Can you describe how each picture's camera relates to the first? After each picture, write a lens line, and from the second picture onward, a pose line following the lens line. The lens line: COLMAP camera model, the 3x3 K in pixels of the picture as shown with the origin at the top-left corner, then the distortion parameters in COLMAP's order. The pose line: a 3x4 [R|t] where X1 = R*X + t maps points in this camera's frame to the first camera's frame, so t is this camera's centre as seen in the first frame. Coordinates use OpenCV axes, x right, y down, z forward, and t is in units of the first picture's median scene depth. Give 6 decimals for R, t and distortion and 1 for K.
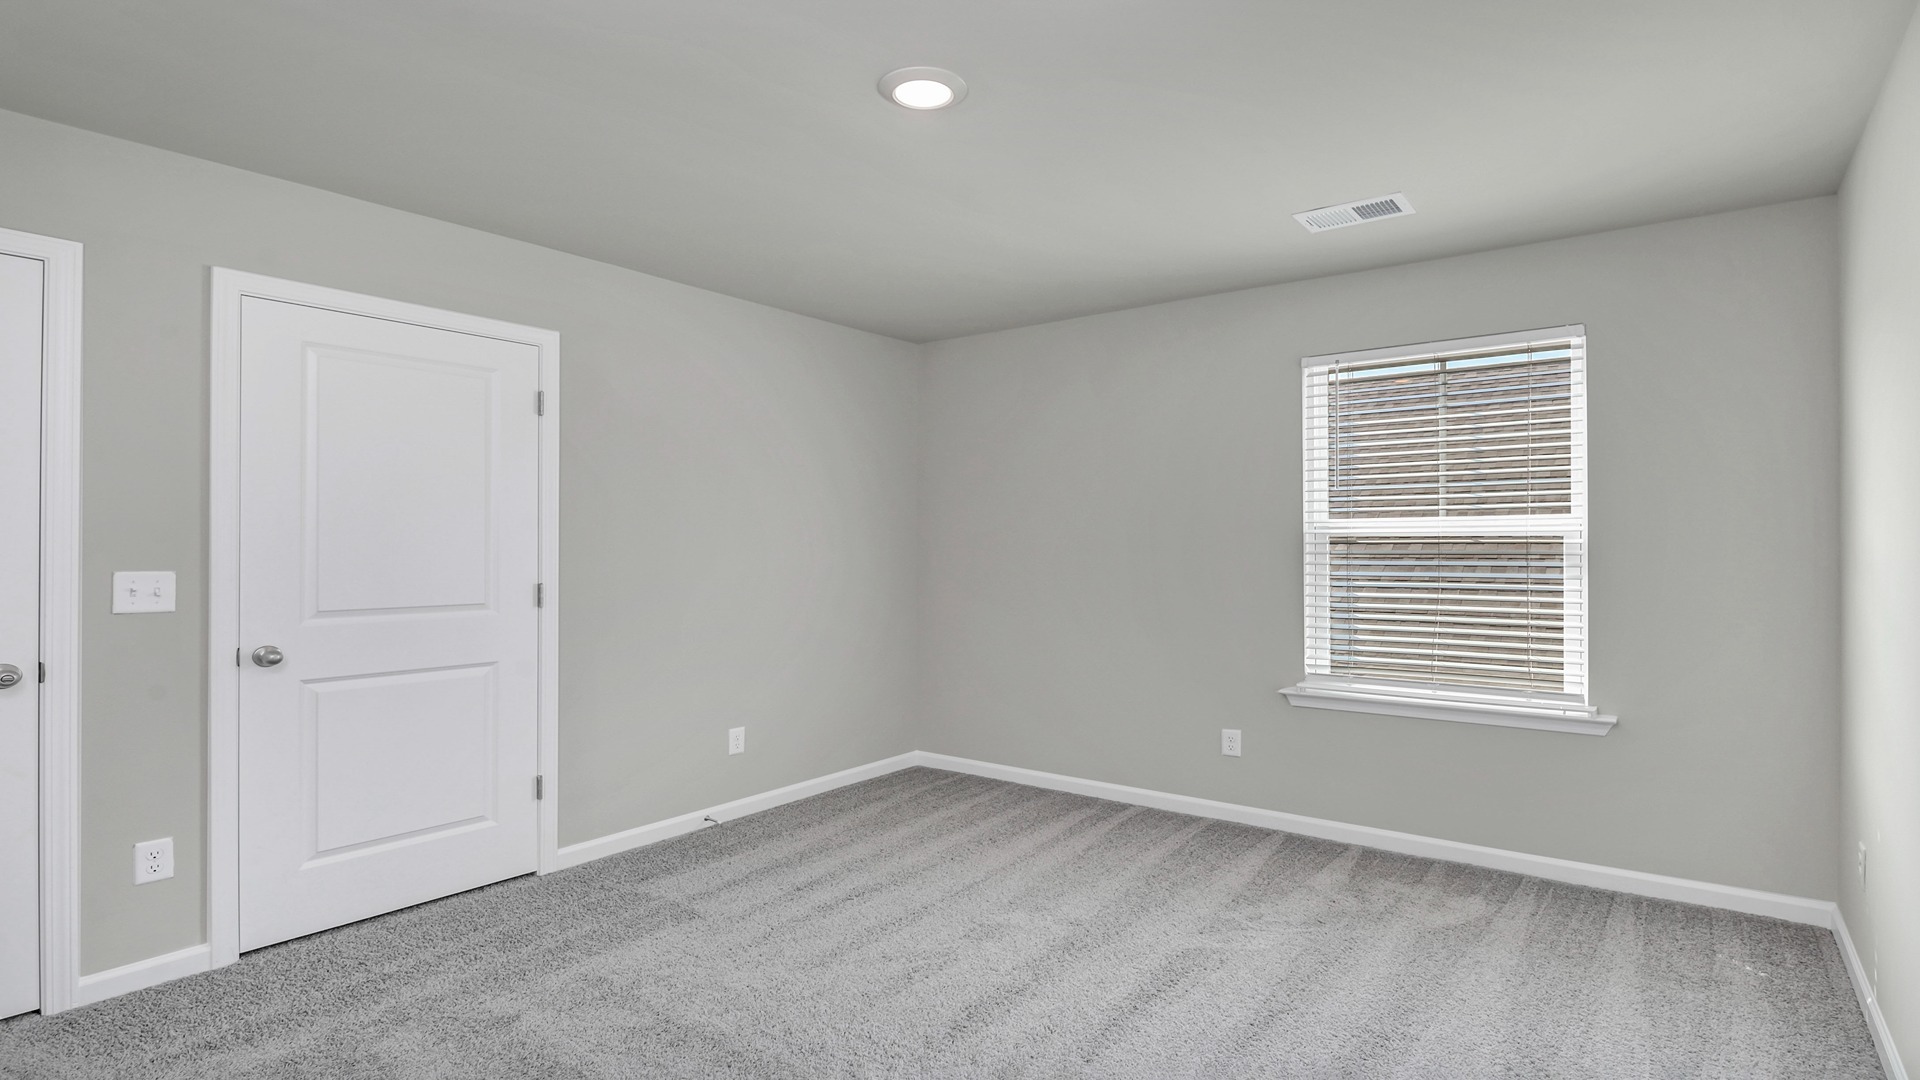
lens RADIAL K [[1031.6, 0, 960.3], [0, 1031.6, 519.7], [0, 0, 1]] dist [0.004628, -0.000248]
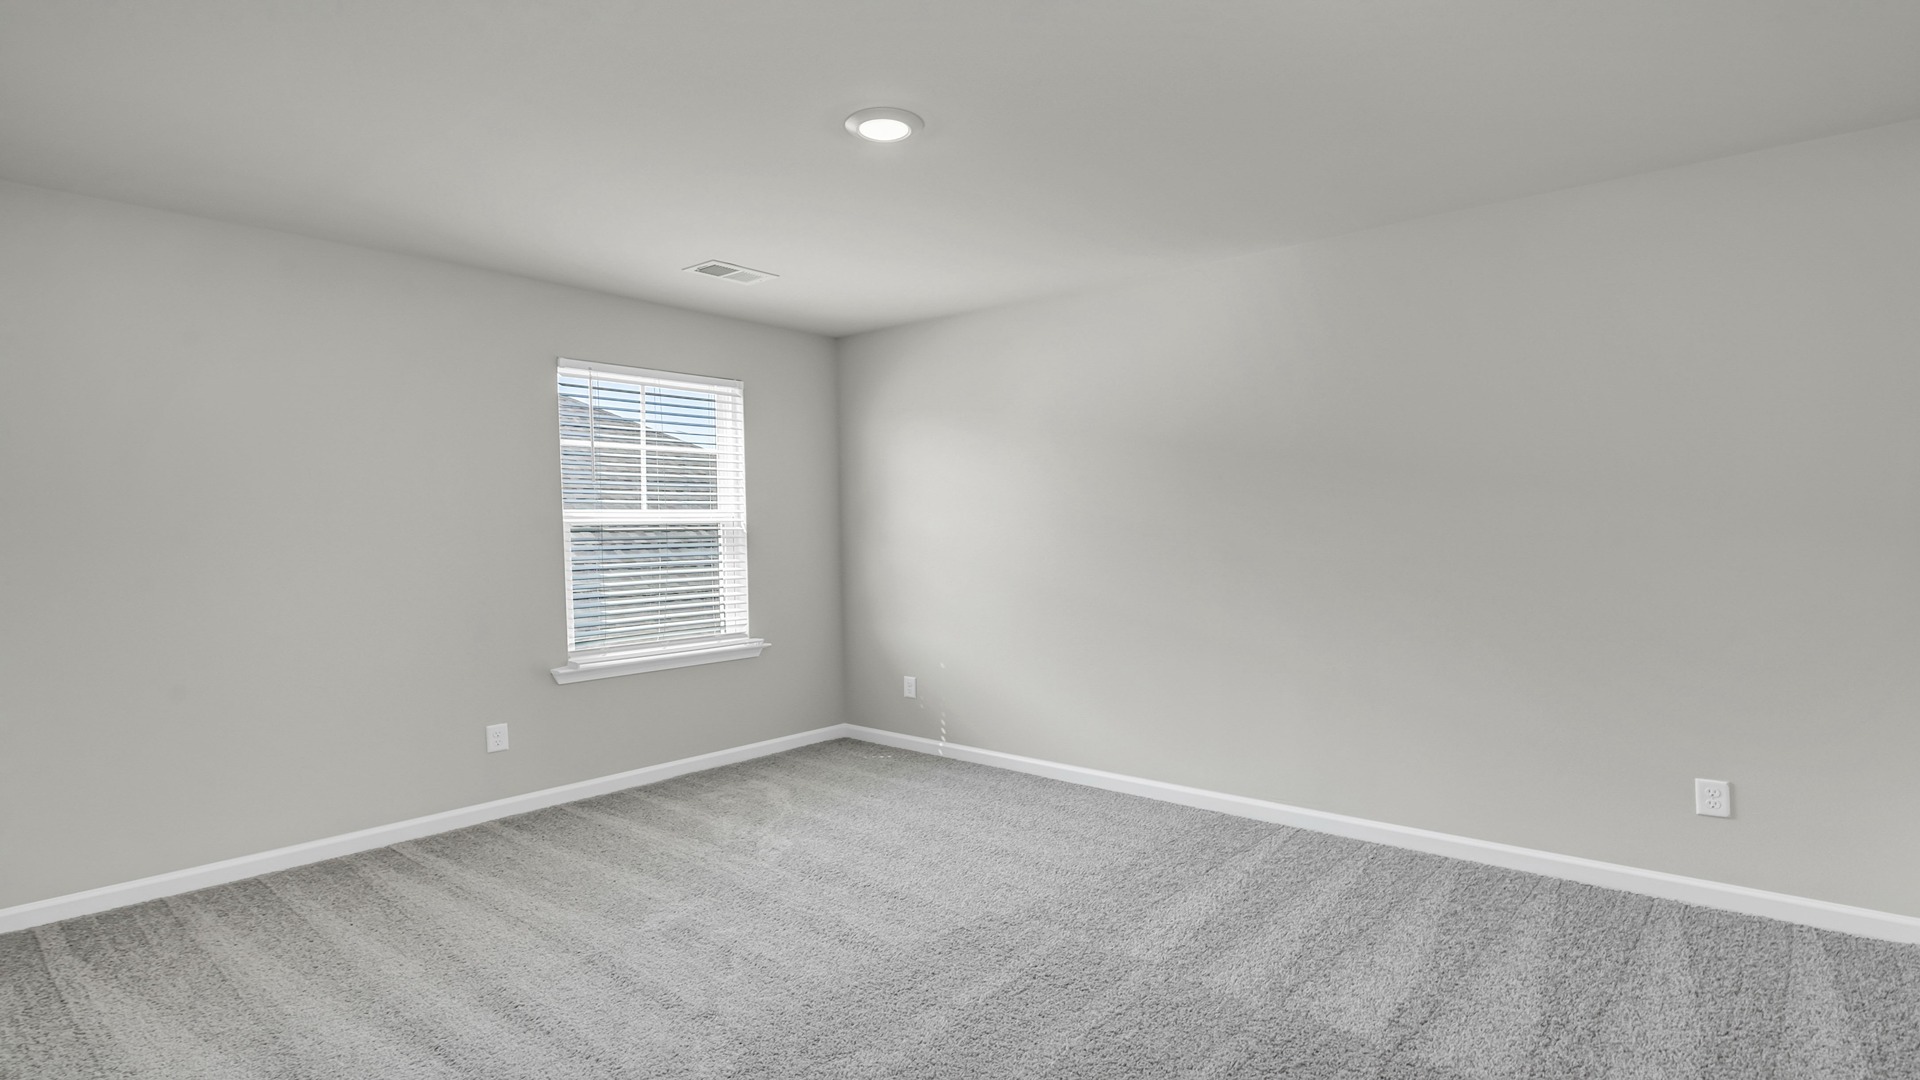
lens RADIAL K [[1031.6, 0, 960.3], [0, 1031.6, 519.7], [0, 0, 1]] dist [0.004628, -0.000248]
pose [[-0.000117, 0.006087, 0.999981, -0.813305], [-0.008458, 0.999946, -0.006087, 0.014232], [-0.999964, -0.008458, -0.000065, 0.645482]]
